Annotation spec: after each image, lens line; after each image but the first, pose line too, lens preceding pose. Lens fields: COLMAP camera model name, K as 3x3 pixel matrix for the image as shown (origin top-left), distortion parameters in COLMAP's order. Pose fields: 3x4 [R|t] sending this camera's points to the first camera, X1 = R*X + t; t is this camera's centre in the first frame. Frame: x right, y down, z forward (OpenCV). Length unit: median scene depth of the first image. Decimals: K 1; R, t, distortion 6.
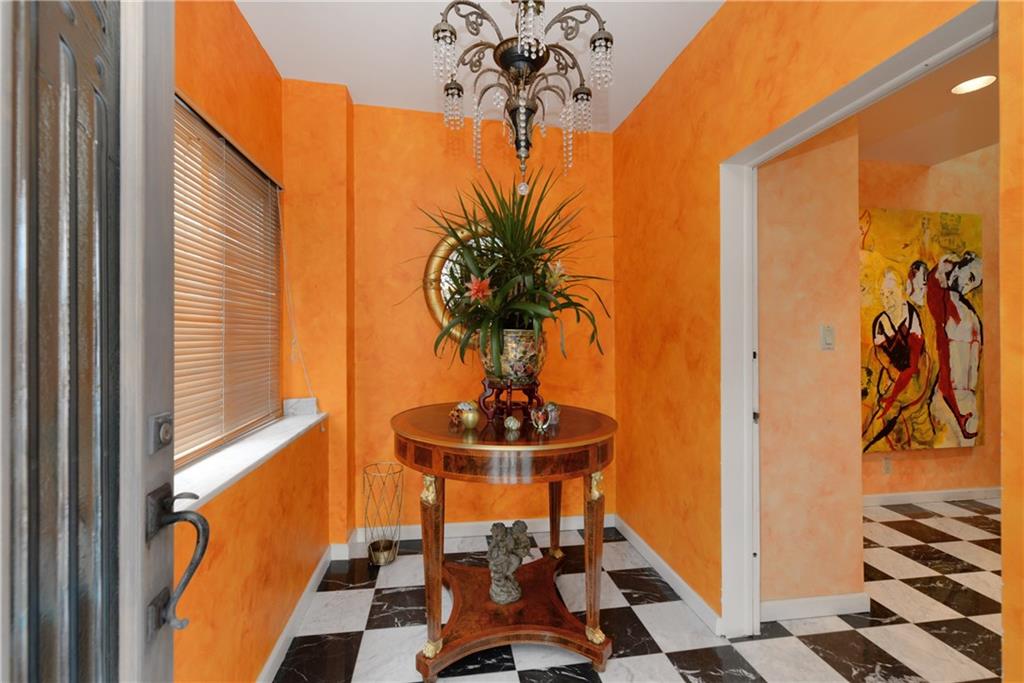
lens RADIAL K [[429.7, 0, 511.6], [0, 429.7, 338.6], [0, 0, 1]] dist [-0.001966, 0.000032]
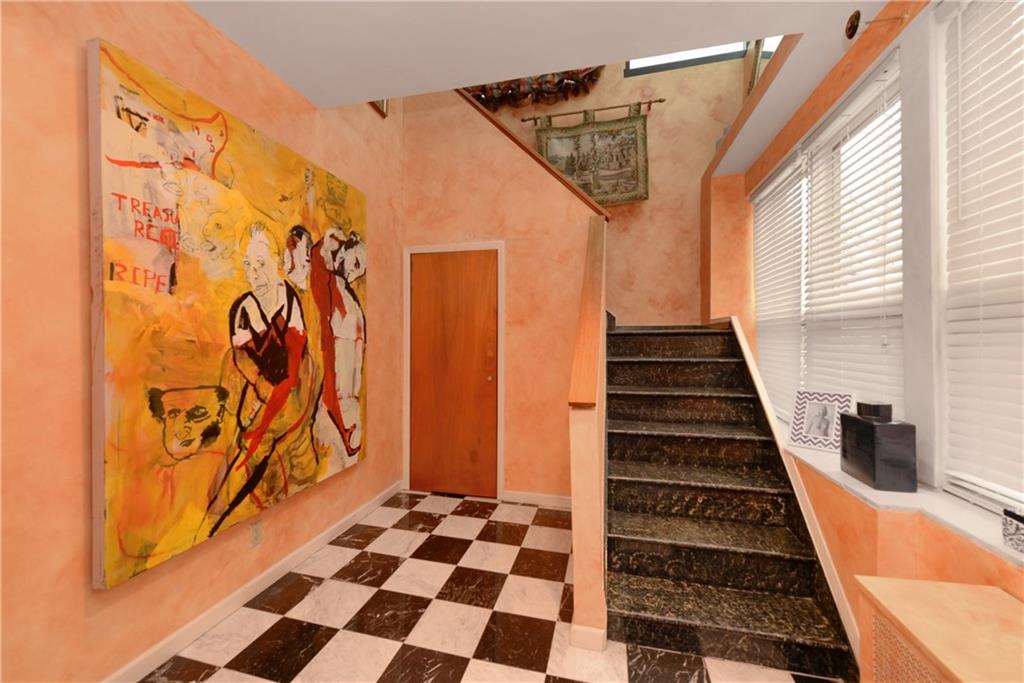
lens RADIAL K [[408.5, 0, 508.6], [0, 408.5, 336.6], [0, 0, 1]] dist [0.010877, -0.000106]
pose [[0.400492, 0.000301, 0.916300, 0.465984], [-0.008561, 0.999958, 0.003413, -0.003951], [-0.916260, -0.009211, 0.400478, 0.412186]]
